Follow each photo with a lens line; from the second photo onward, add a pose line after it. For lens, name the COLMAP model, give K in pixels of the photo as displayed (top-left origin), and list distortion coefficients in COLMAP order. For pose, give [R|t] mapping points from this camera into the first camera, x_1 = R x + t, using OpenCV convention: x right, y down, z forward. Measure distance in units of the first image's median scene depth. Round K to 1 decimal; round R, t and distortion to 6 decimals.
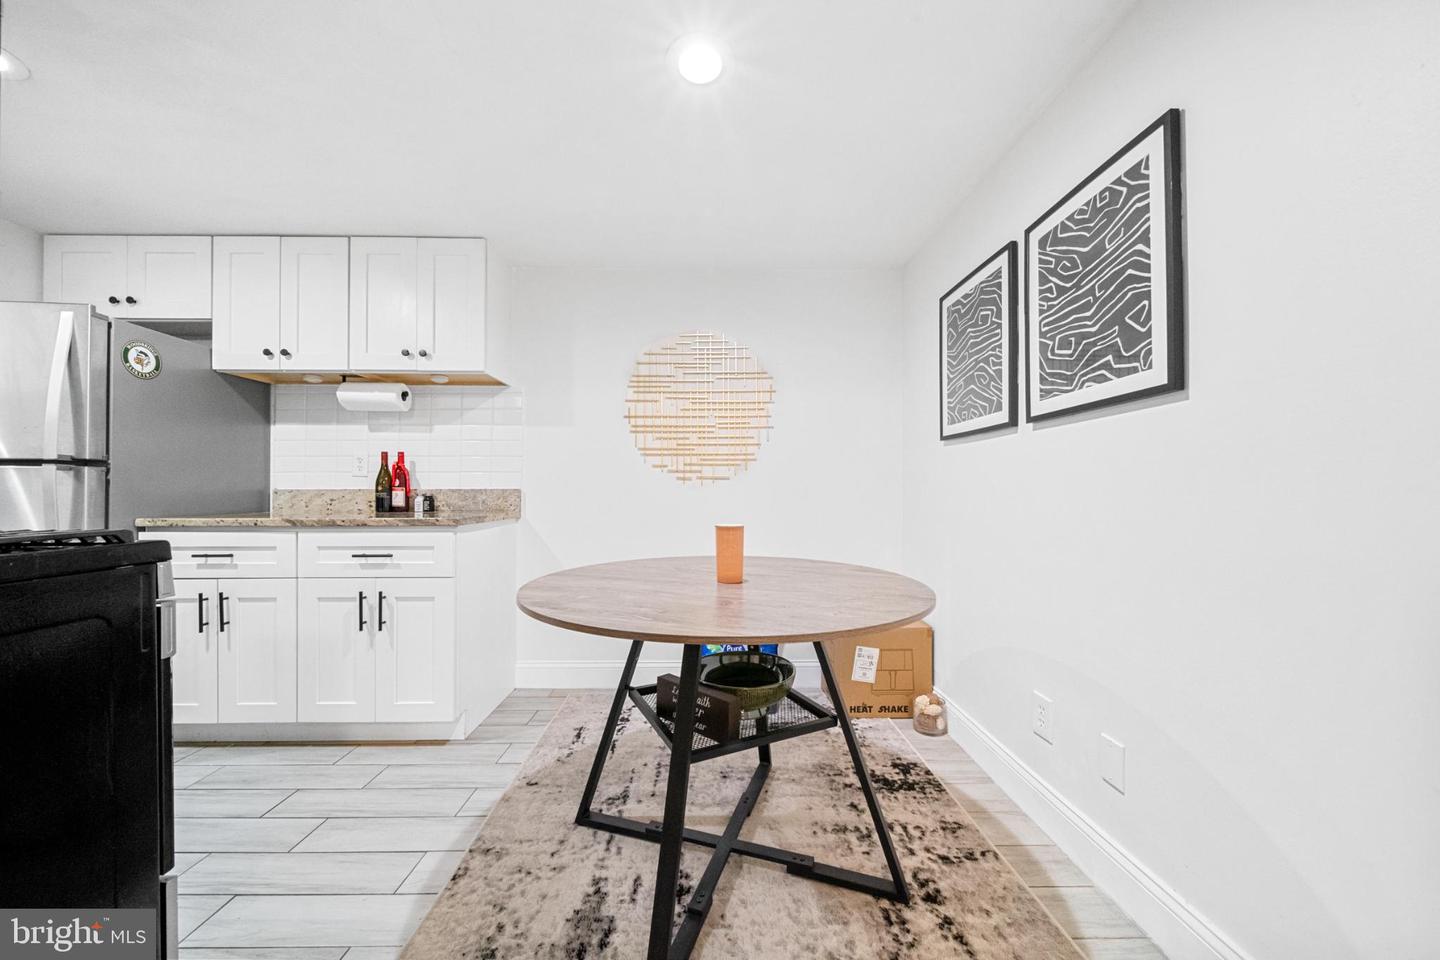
lens RADIAL K [[515.3, 0, 733.1], [0, 515.3, 486.8], [0, 0, 1]] dist [0.001816, -0.001026]
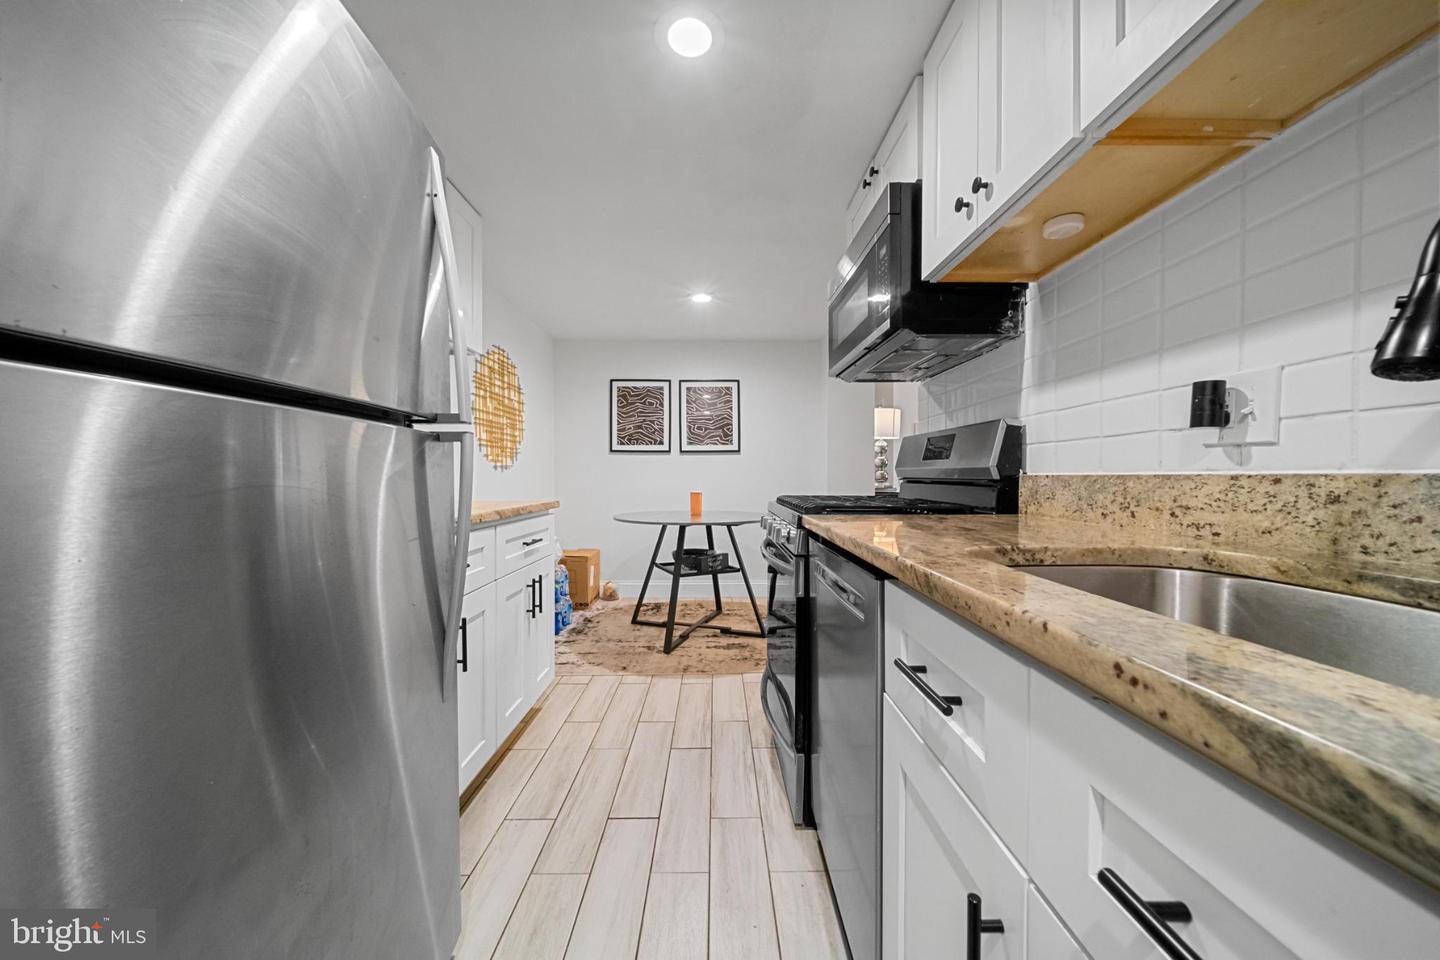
lens RADIAL K [[515.3, 0, 723.1], [0, 515.3, 482.5], [0, 0, 1]] dist [0.001816, -0.001026]
pose [[-0.004717, -0.010913, 0.999929, -1.694728], [-0.007353, 0.999914, 0.010878, 0.001409], [-0.999962, -0.007301, -0.004797, 0.629979]]
